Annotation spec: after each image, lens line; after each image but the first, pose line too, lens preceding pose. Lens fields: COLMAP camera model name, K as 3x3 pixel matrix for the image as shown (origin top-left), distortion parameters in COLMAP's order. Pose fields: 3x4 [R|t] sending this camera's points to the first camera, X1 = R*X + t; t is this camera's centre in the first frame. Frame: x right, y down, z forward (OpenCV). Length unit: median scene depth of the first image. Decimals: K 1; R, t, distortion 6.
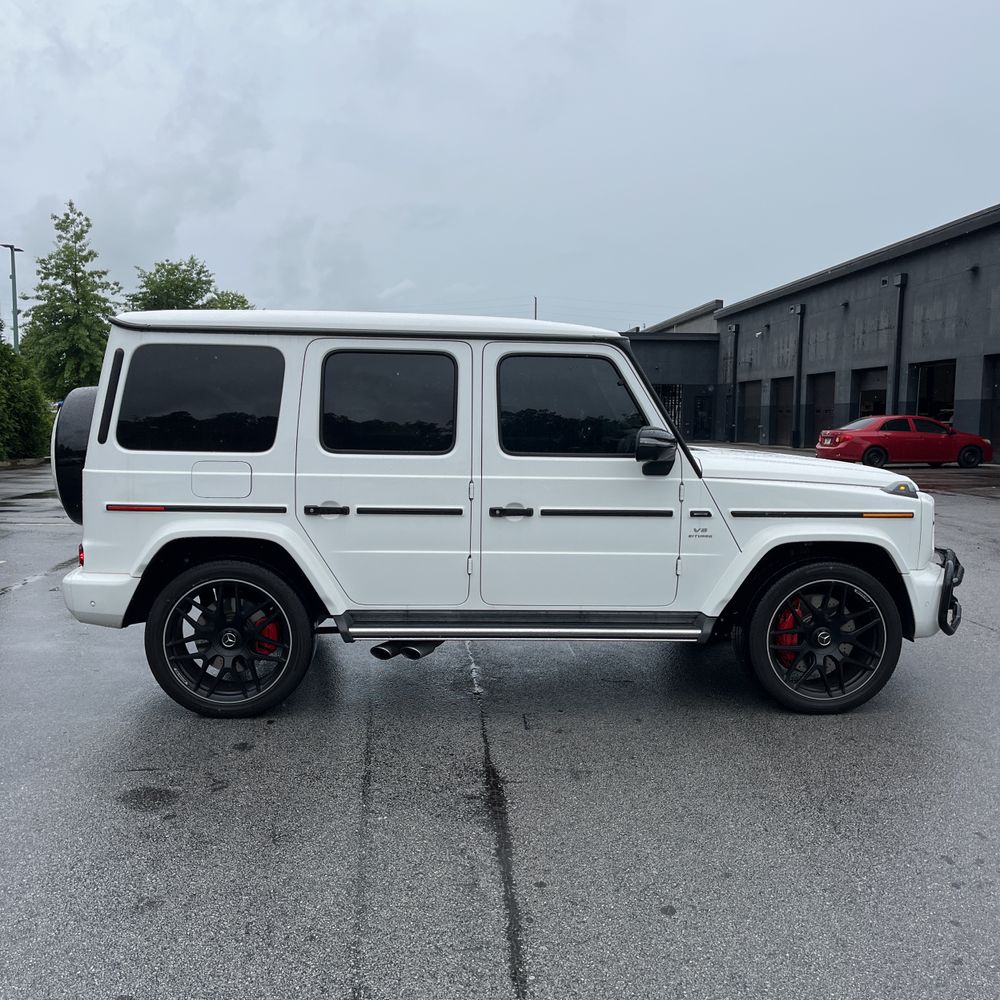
lens RADIAL K [[1011.8, 0, 507.0], [0, 1011.8, 513.9], [0, 0, 1]] dist [0.062088, -0.069600]
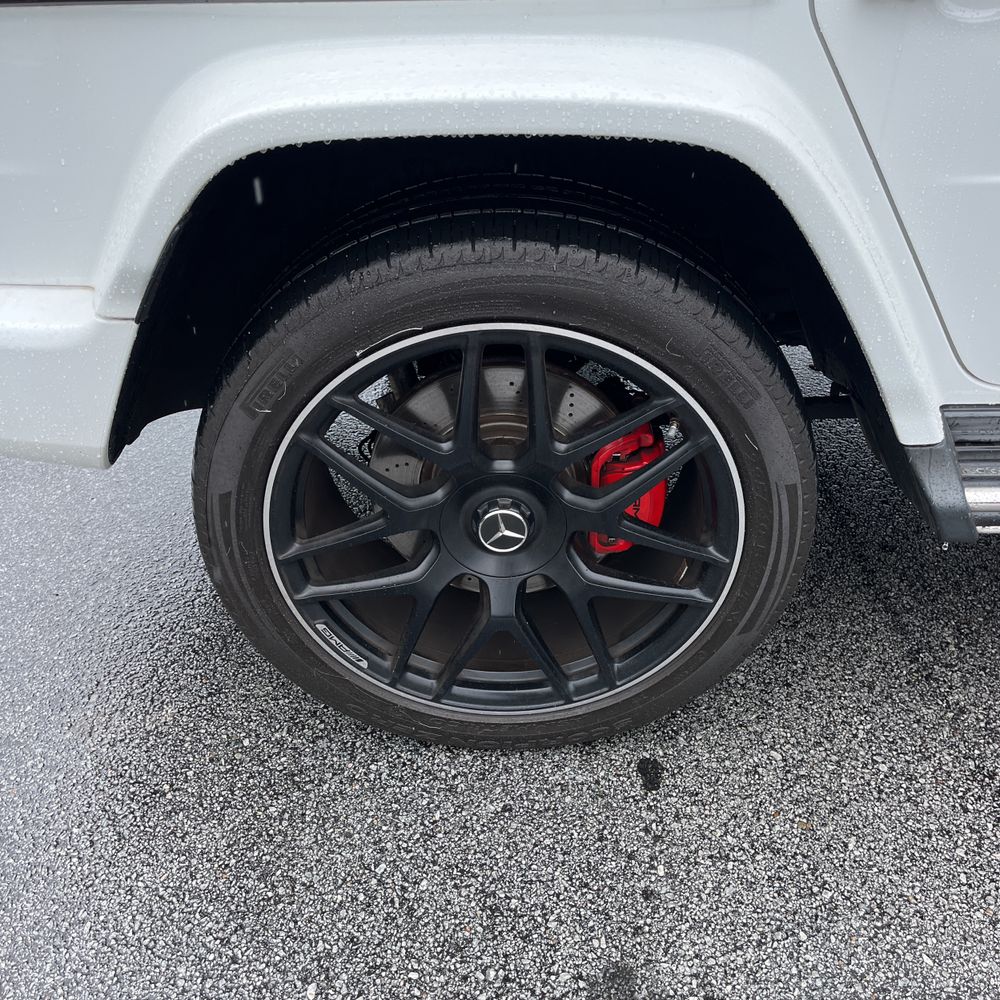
lens RADIAL K [[1014.1, 0, 487.3], [0, 1014.1, 493.8], [0, 0, 1]] dist [0.052001, -0.047193]
pose [[0.994676, 0.019555, -0.101177, -0.241638], [0.029377, 0.887281, 0.460293, -0.007483], [0.098773, -0.460815, 0.881983, 0.740045]]
